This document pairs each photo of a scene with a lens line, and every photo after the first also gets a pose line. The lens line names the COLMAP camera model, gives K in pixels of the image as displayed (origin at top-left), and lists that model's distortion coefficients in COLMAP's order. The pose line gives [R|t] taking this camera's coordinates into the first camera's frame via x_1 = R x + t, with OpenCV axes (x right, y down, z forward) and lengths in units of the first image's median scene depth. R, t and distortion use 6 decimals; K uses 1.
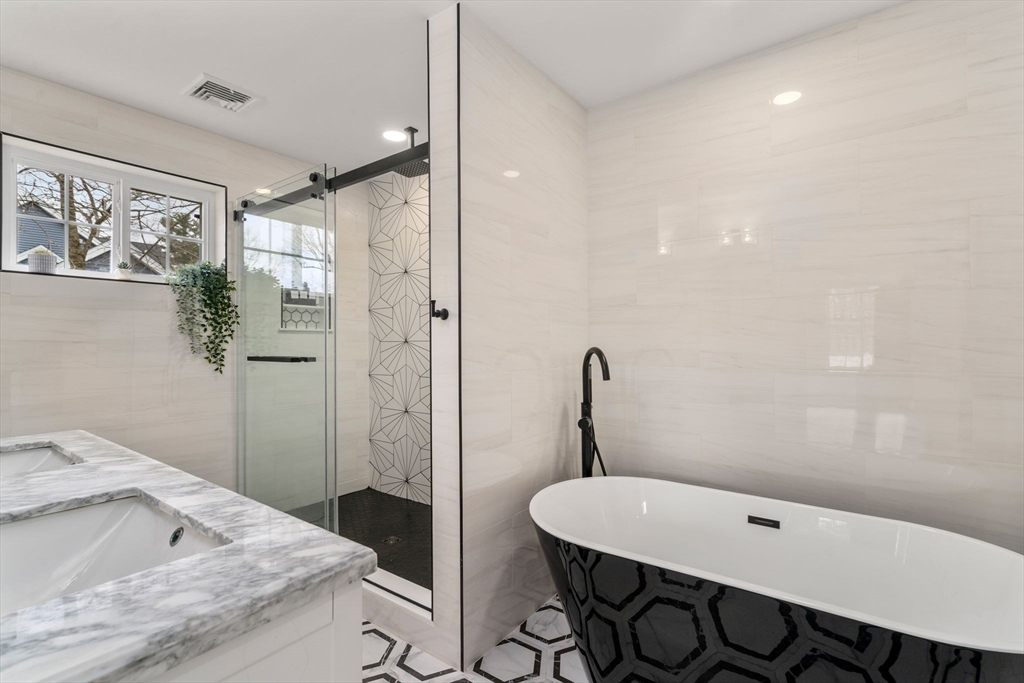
lens RADIAL K [[476.8, 0, 510.8], [0, 476.8, 341.3], [0, 0, 1]] dist [-0.004369, 0.001153]
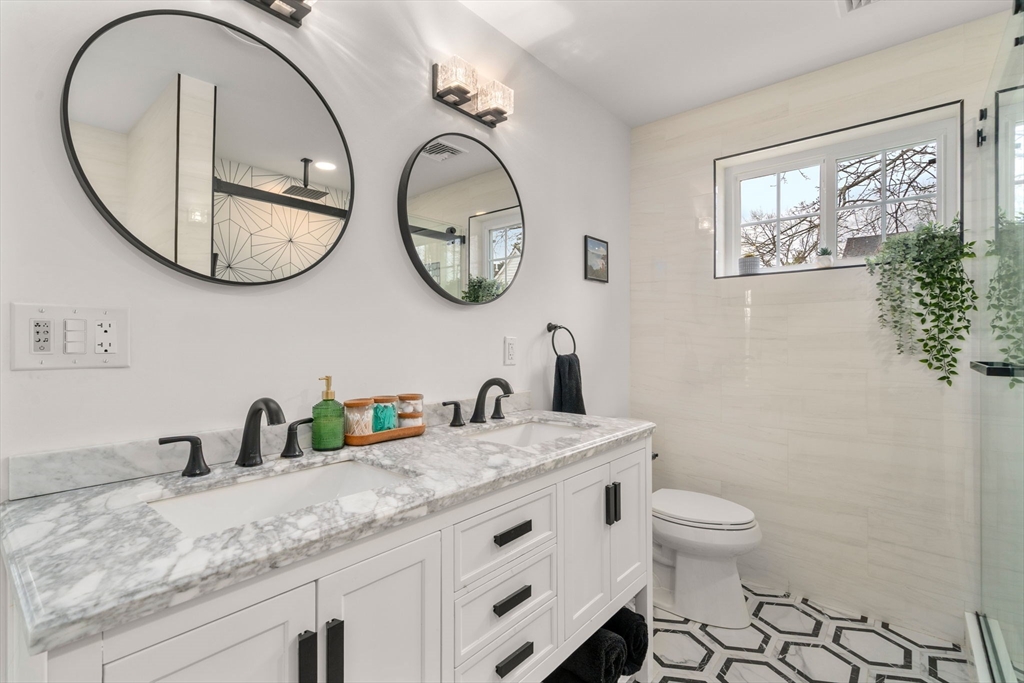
lens RADIAL K [[476.8, 0, 510.8], [0, 476.8, 343.3], [0, 0, 1]] dist [-0.004369, 0.001153]
pose [[-0.062228, 0.006066, -0.998044, 0.095076], [0.005695, 0.999967, 0.005723, 0.001564], [0.998046, -0.005328, -0.062260, 0.435346]]
